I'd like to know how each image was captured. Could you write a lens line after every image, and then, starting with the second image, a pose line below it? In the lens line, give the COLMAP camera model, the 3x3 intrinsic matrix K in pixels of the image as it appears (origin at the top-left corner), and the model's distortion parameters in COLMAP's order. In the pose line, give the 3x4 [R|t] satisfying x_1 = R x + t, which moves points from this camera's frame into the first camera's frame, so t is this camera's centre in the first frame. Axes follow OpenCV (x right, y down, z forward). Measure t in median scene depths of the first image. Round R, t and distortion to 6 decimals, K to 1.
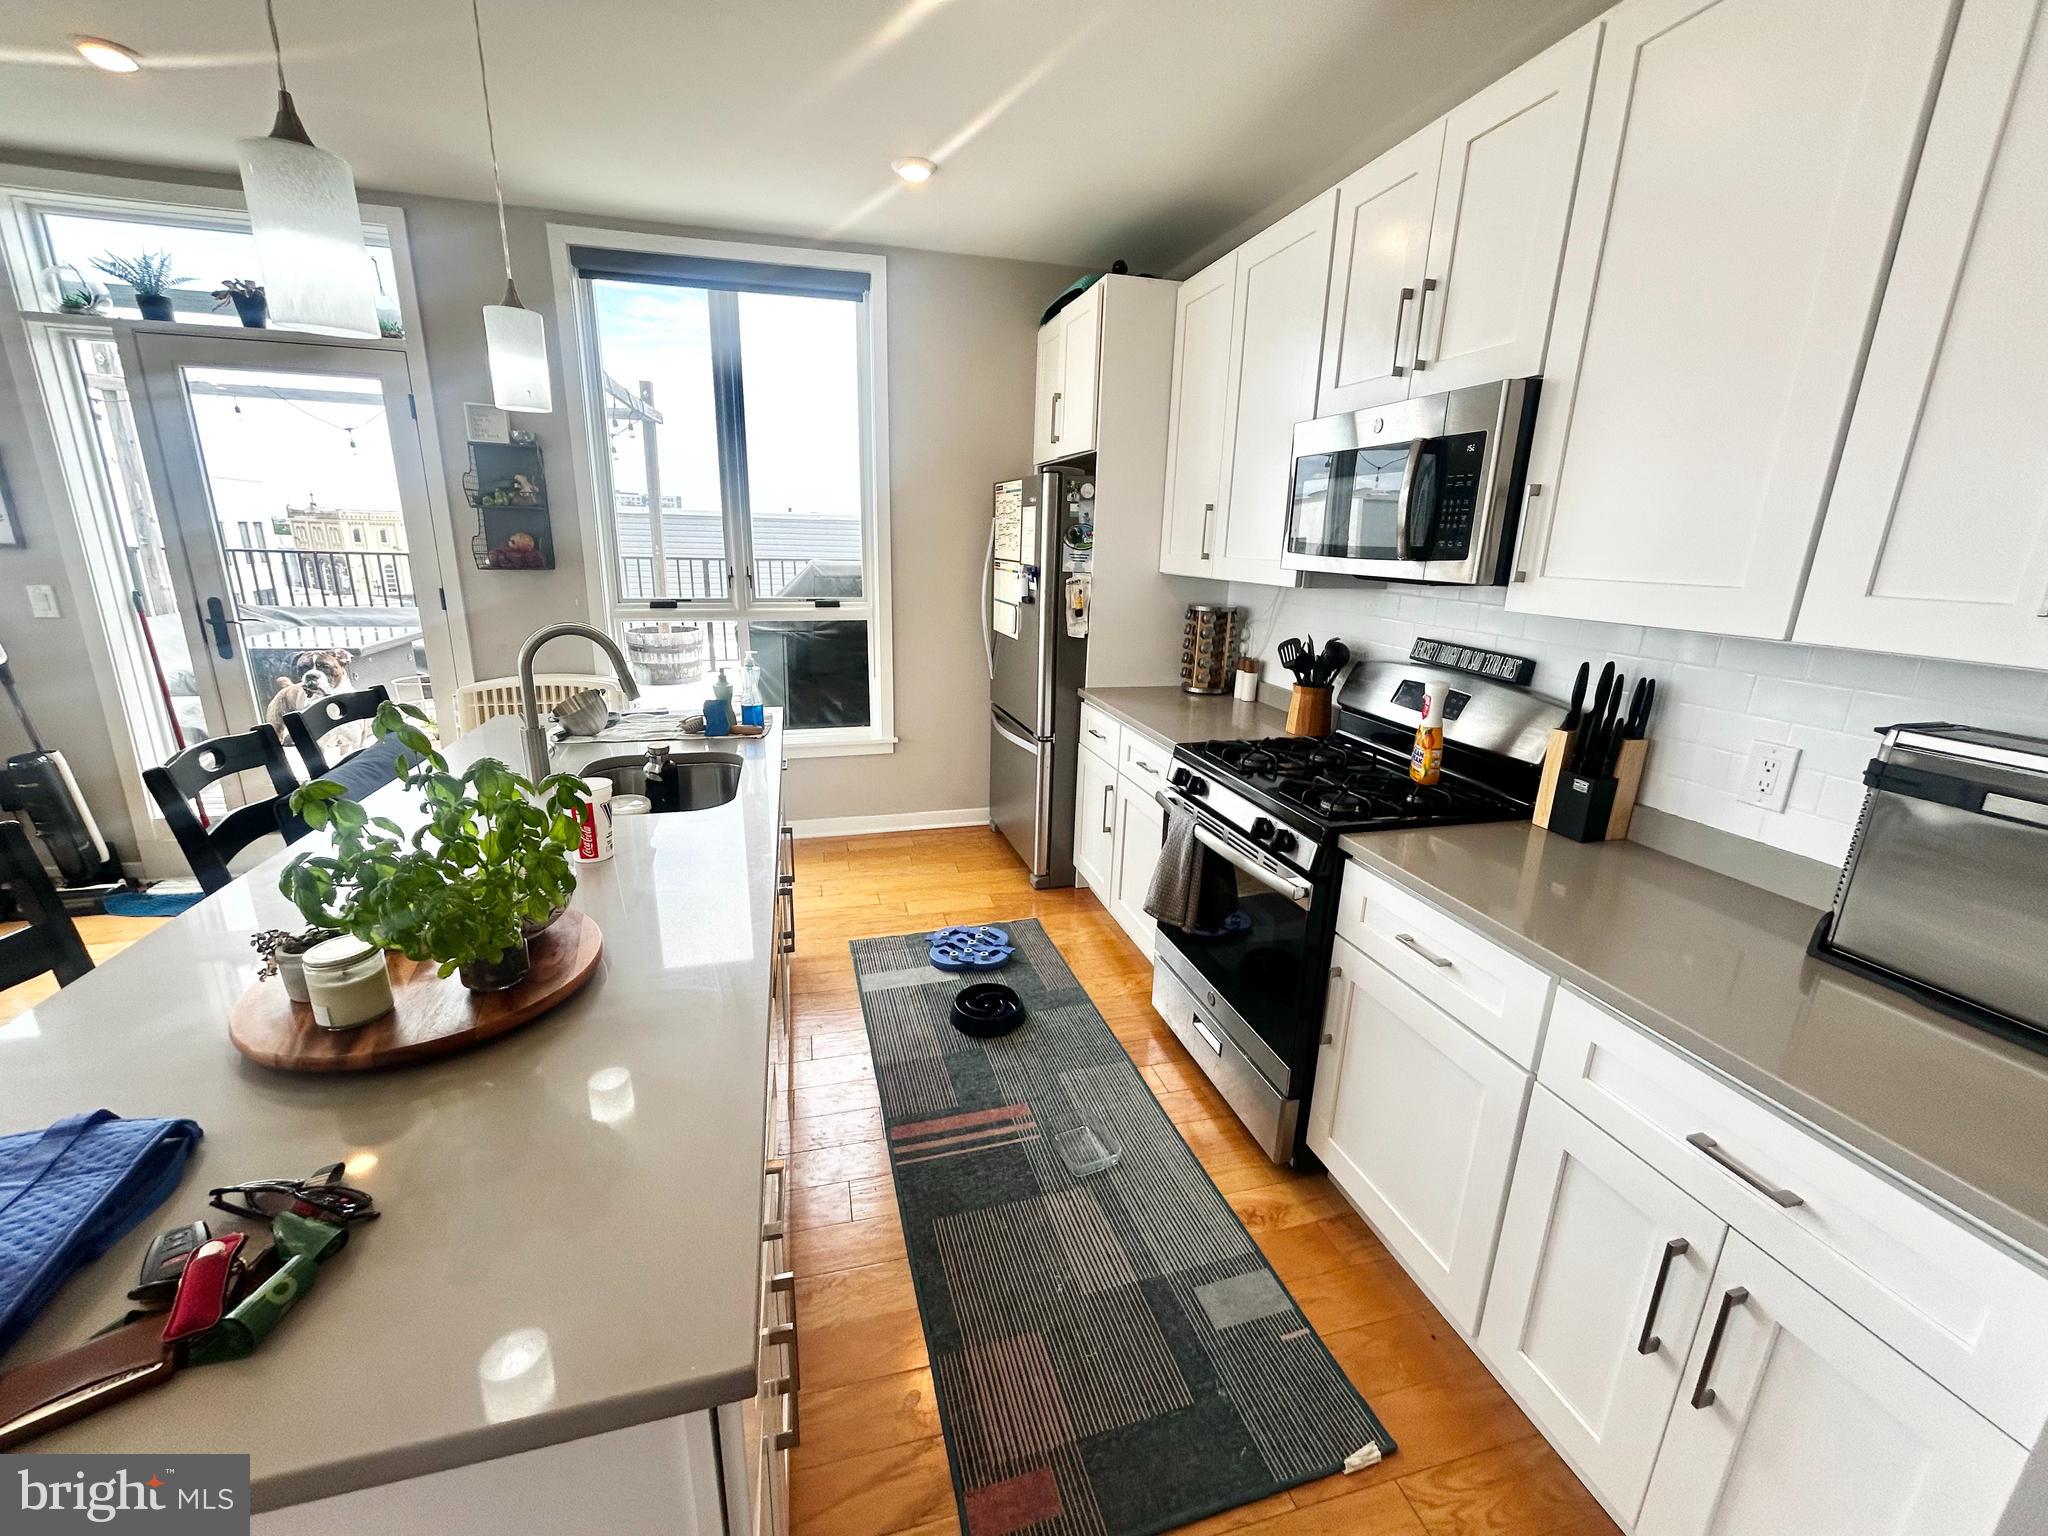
lens RADIAL K [[819.7, 0, 1028.0], [0, 819.7, 759.9], [0, 0, 1]] dist [-0.001146, -0.000372]
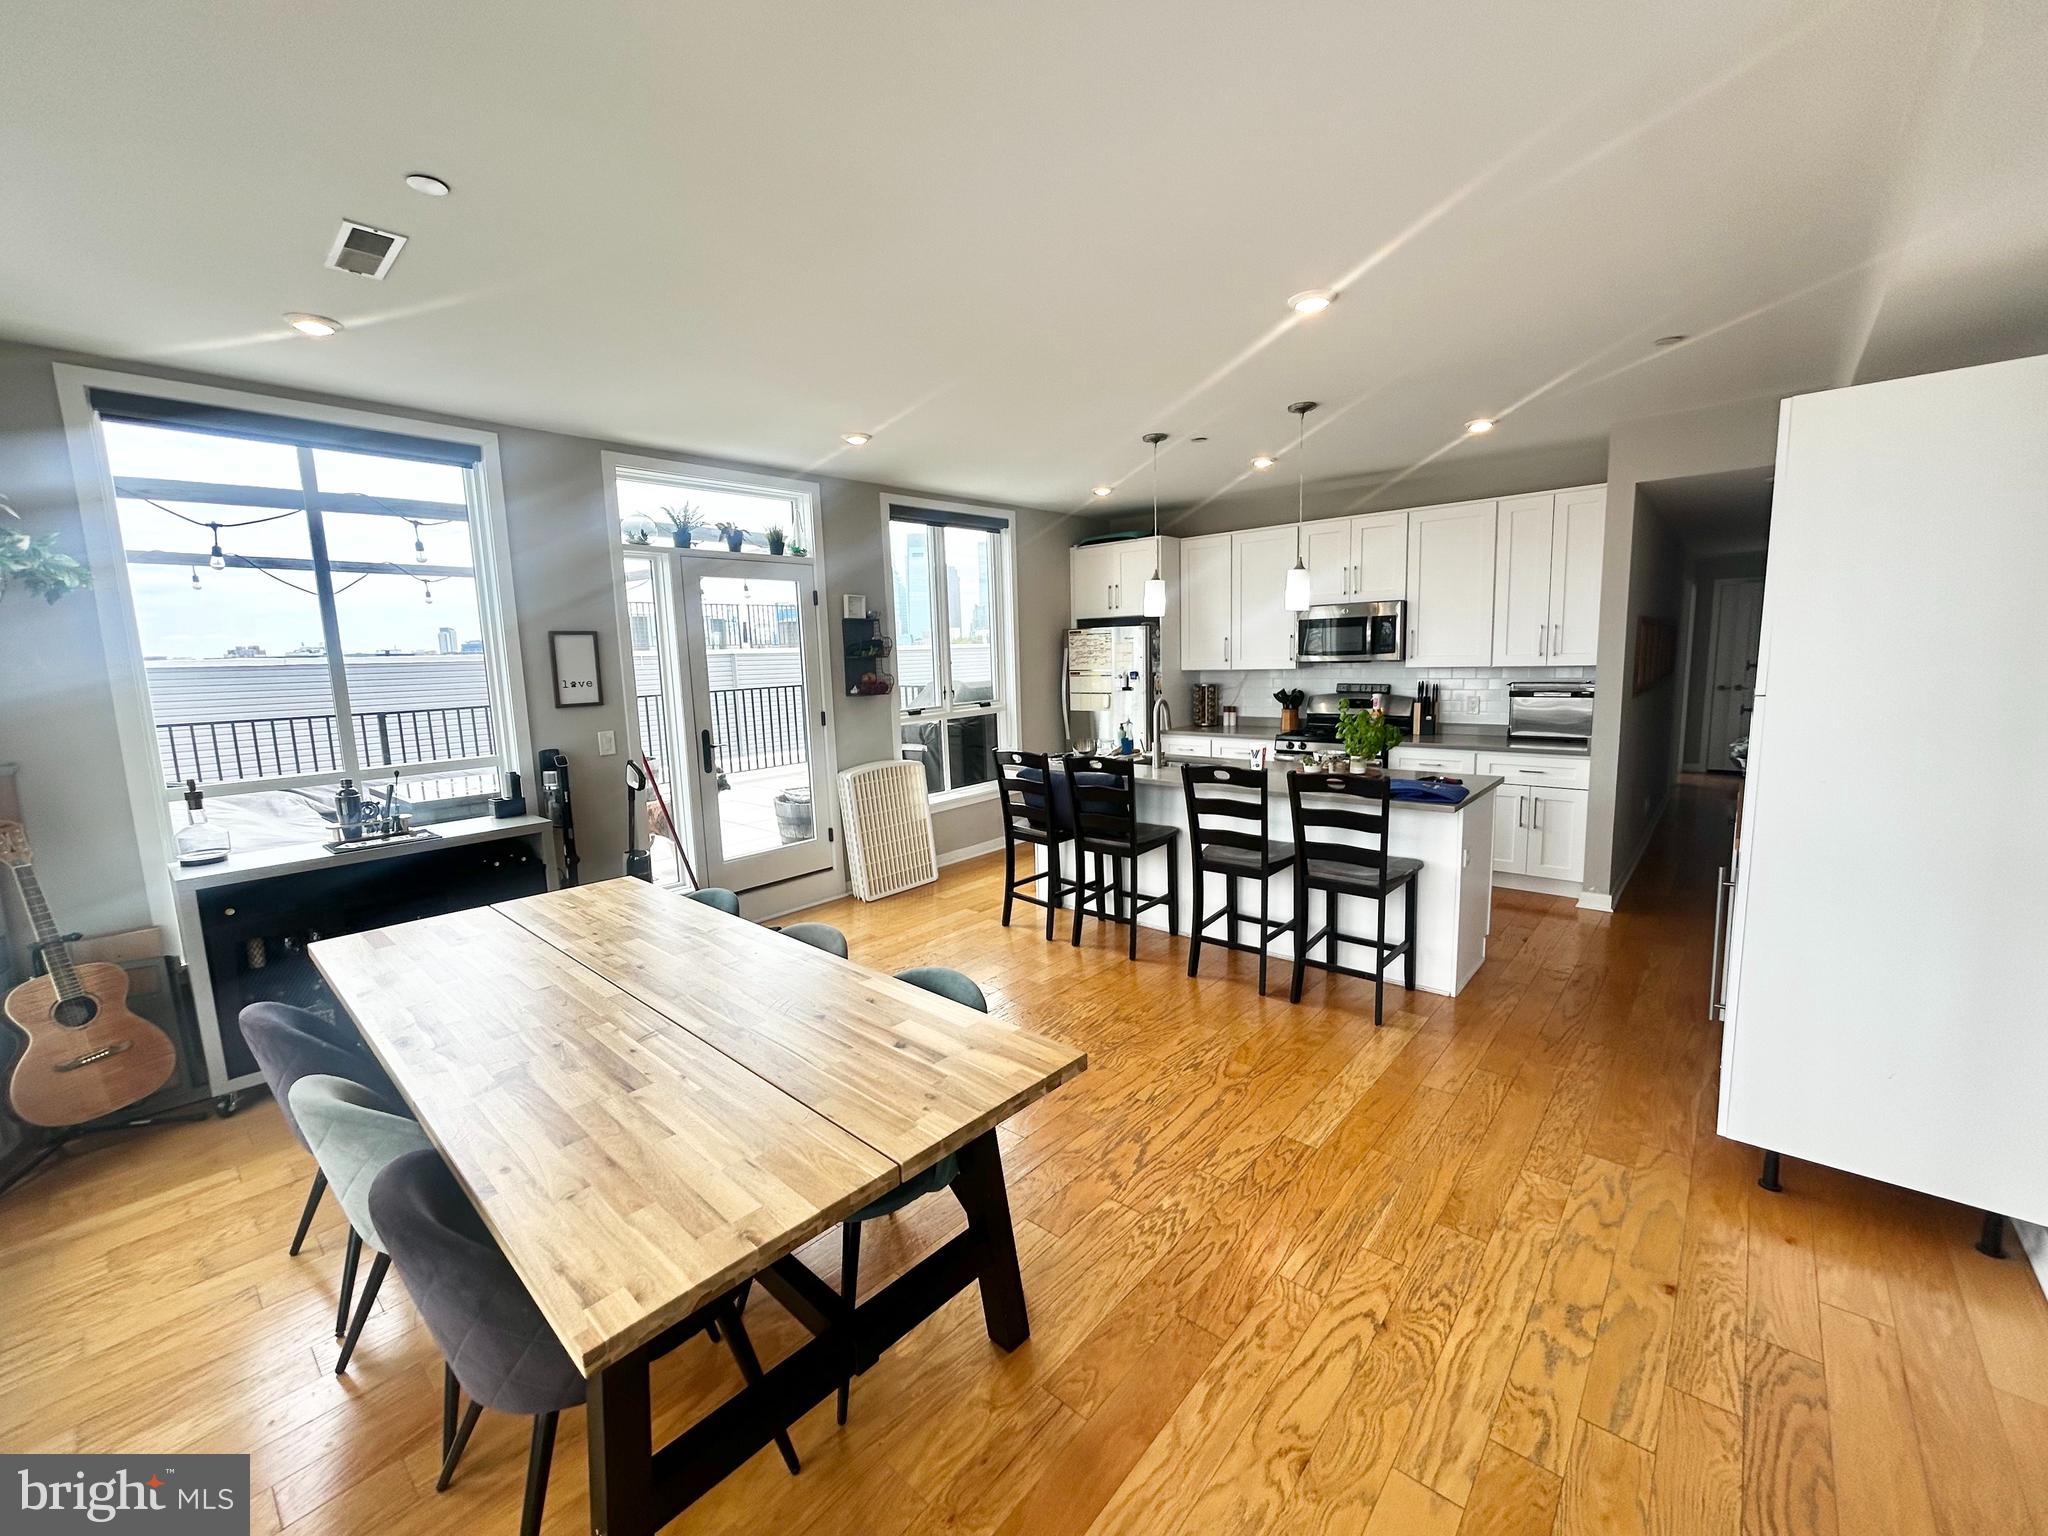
lens RADIAL K [[813.1, 0, 1026.0], [0, 813.1, 761.4], [0, 0, 1]] dist [-0.000513, -0.000779]
pose [[0.833361, -0.125270, 0.538347, -1.355815], [0.195604, 0.977790, -0.075268, 0.072076], [-0.516962, 0.168028, 0.839355, -0.480183]]
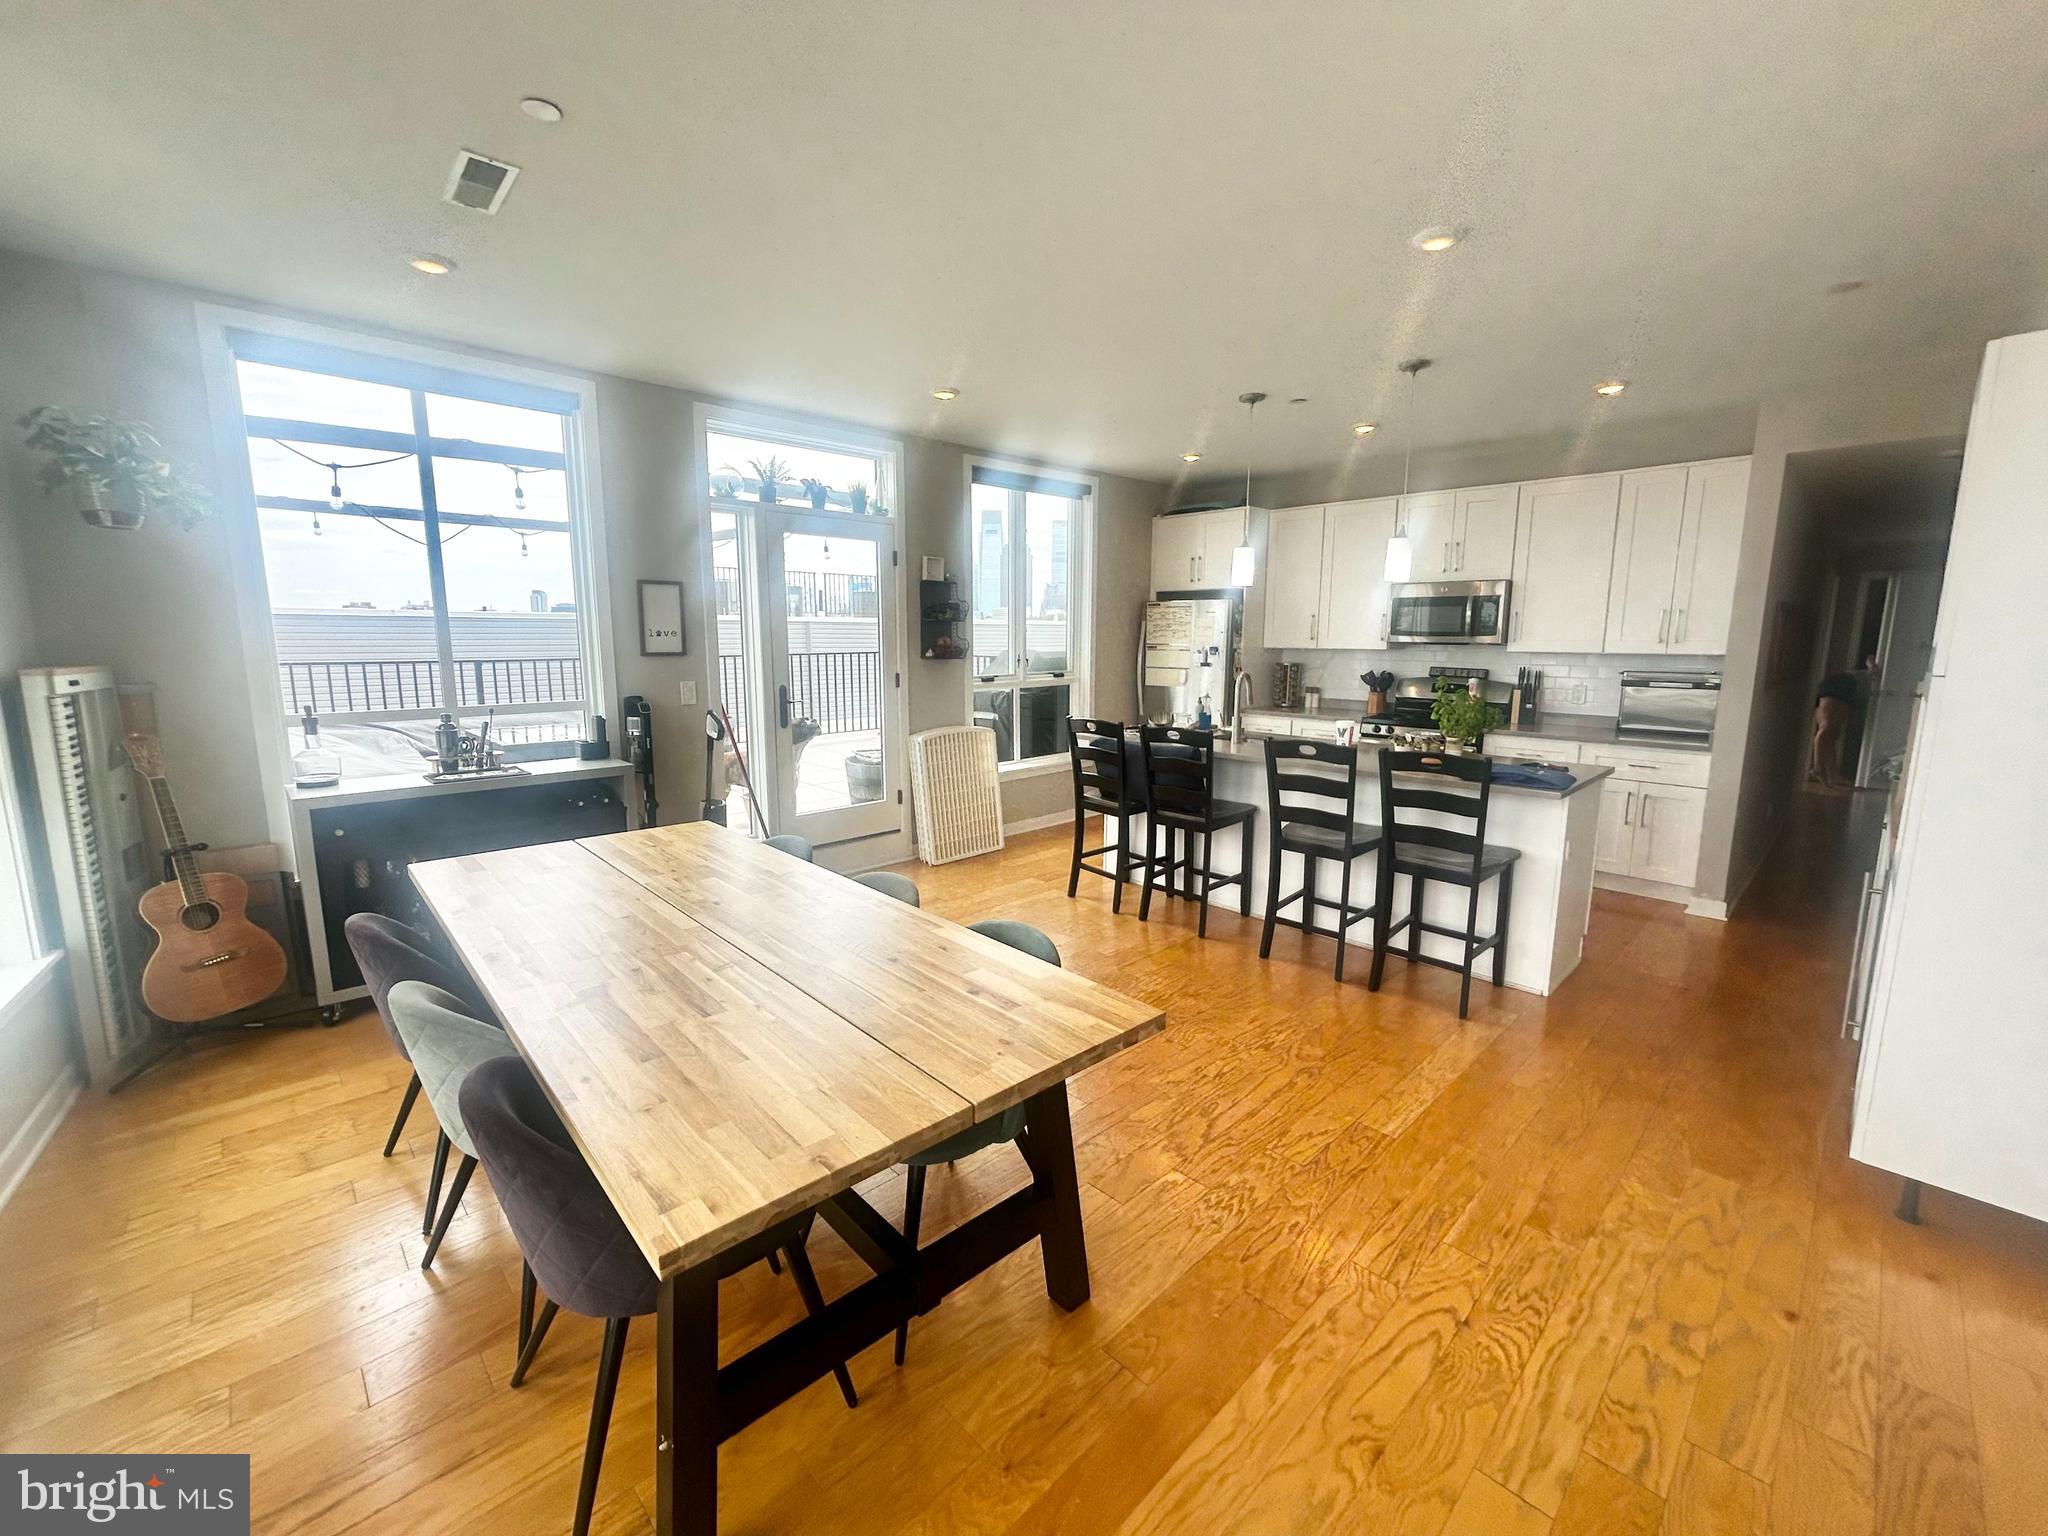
lens RADIAL K [[819.7, 0, 1028.0], [0, 819.7, 759.9], [0, 0, 1]] dist [-0.001146, -0.000372]
pose [[0.877413, -0.096754, 0.469878, -1.362682], [0.144599, 0.987238, -0.066728, 0.090753], [-0.457425, 0.126492, 0.880206, -0.457229]]
